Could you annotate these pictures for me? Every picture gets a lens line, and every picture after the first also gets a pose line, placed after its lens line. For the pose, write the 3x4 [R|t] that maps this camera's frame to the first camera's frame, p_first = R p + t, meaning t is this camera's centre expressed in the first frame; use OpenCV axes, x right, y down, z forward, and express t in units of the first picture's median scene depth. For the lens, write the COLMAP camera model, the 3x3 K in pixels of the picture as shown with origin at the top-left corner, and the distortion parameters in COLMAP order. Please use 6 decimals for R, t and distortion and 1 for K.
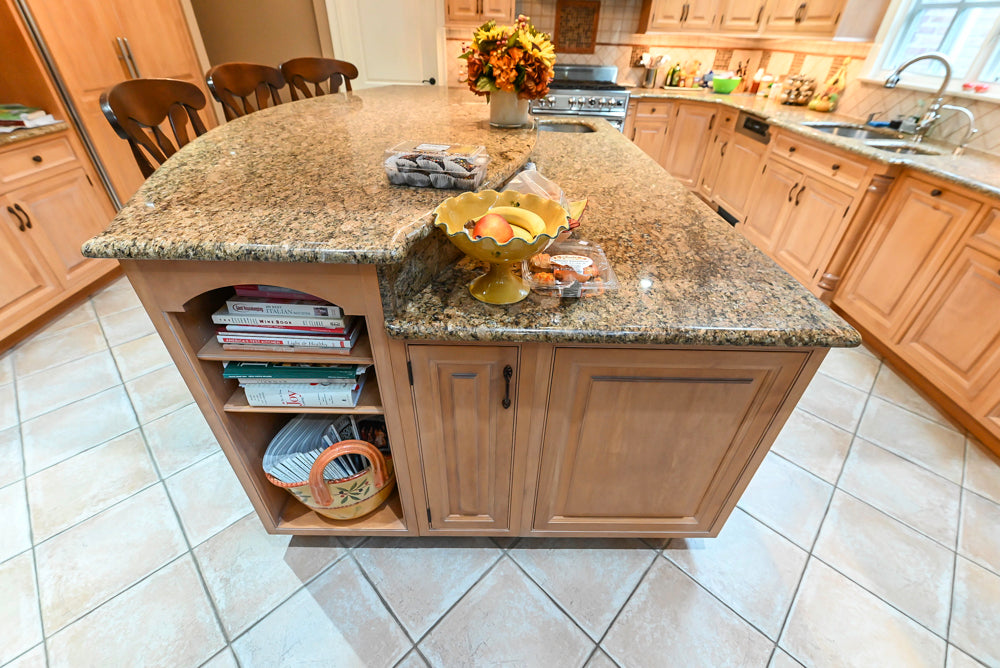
lens RADIAL K [[419.6, 0, 501.8], [0, 419.6, 327.5], [0, 0, 1]] dist [0.009187, -0.009013]
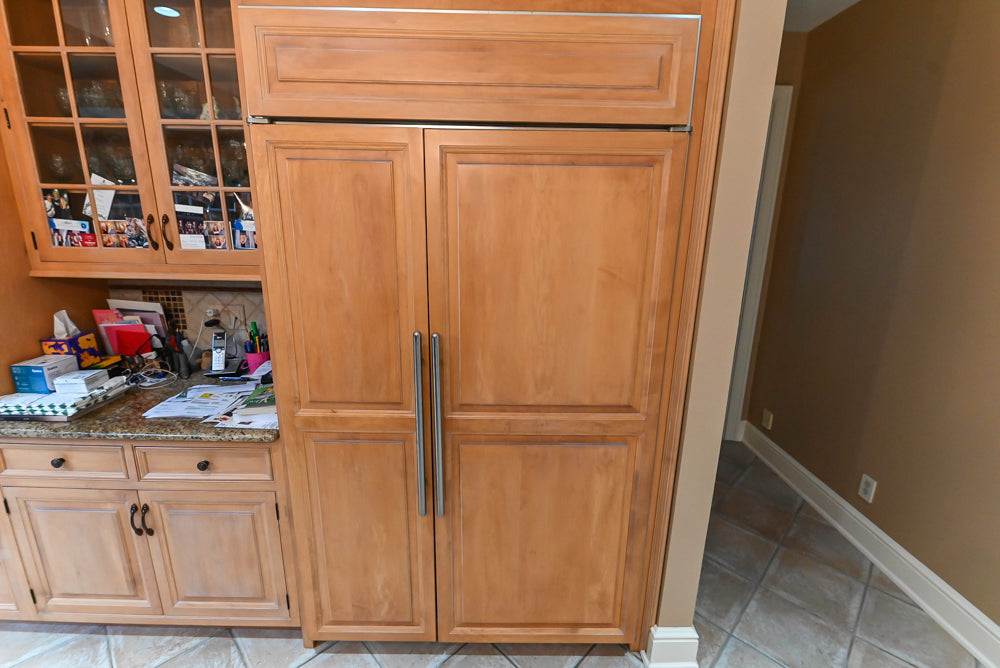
lens RADIAL K [[439.3, 0, 502.2], [0, 439.3, 325.7], [0, 0, 1]] dist [0.010835, -0.009075]
pose [[-0.003328, 0.205705, -0.978608, -0.470737], [-0.595197, 0.785984, 0.167239, -0.959651], [0.803573, 0.583022, 0.119819, 1.149414]]
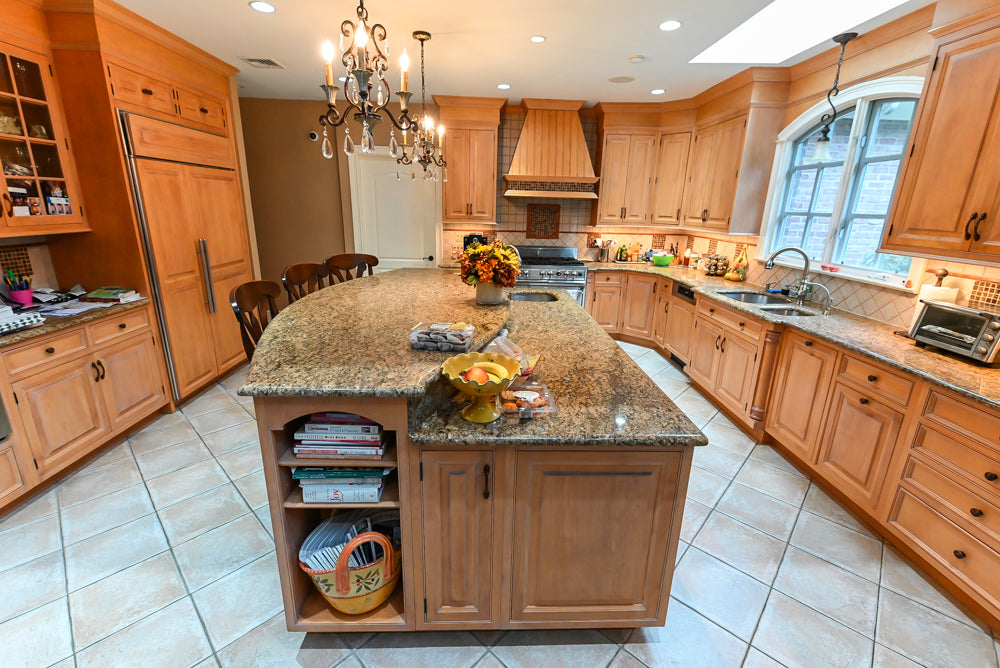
lens RADIAL K [[423.9, 0, 501.5], [0, 423.9, 326.6], [0, 0, 1]] dist [0.016298, -0.010246]
pose [[0.999508, -0.010797, 0.029447, 0.012024], [0.019981, 0.942889, -0.332507, 0.056593], [-0.024176, 0.332932, 0.942641, -0.260032]]
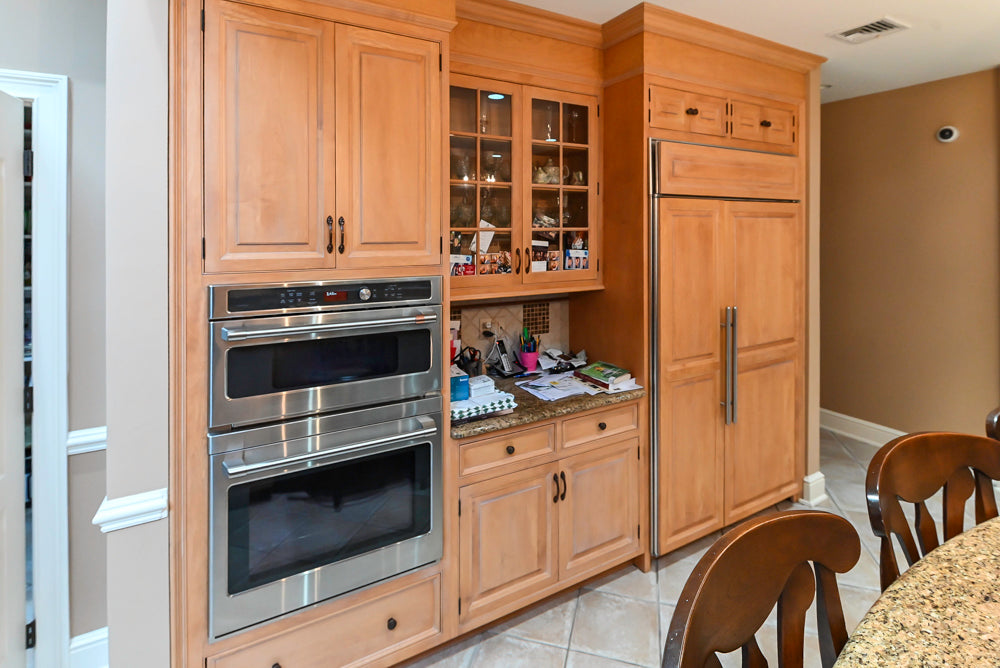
lens RADIAL K [[491.2, 0, 508.7], [0, 491.2, 233.7], [0, 0, 1]] dist [0.011571, -0.002516]
pose [[0.488945, -0.027648, -0.871876, -0.267359], [-0.490461, 0.817837, -0.300983, -0.319450], [0.721374, 0.574785, 0.386317, 0.200250]]
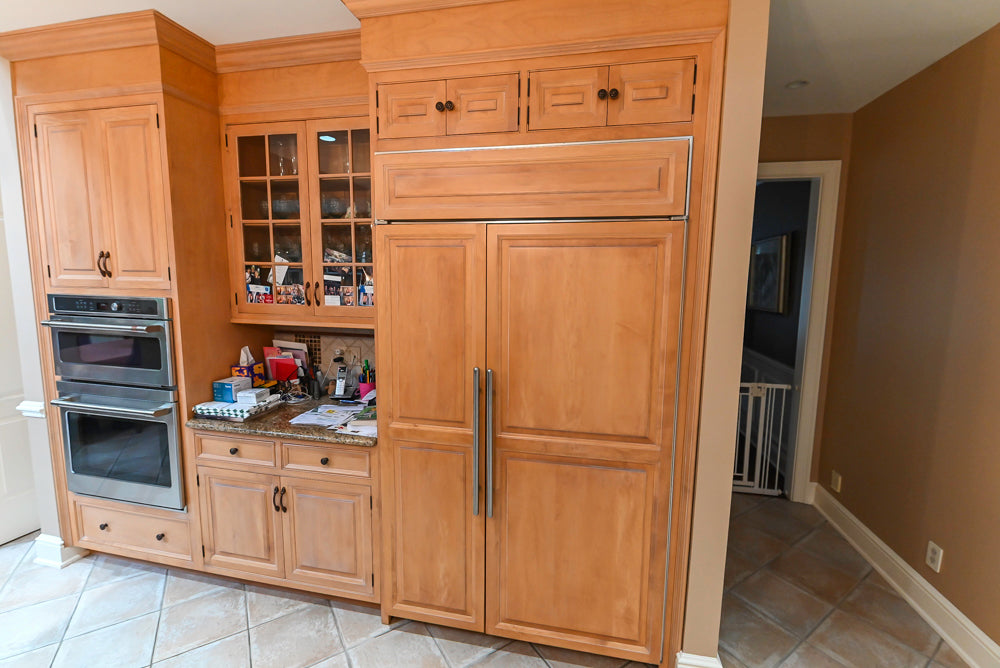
lens RADIAL K [[423.9, 0, 501.5], [0, 423.9, 326.6], [0, 0, 1]] dist [0.016298, -0.010246]
pose [[-0.211305, 0.079658, -0.974169, -0.313049], [-0.583324, 0.789444, 0.191081, -1.018137], [0.784272, 0.608632, -0.120347, 1.215547]]
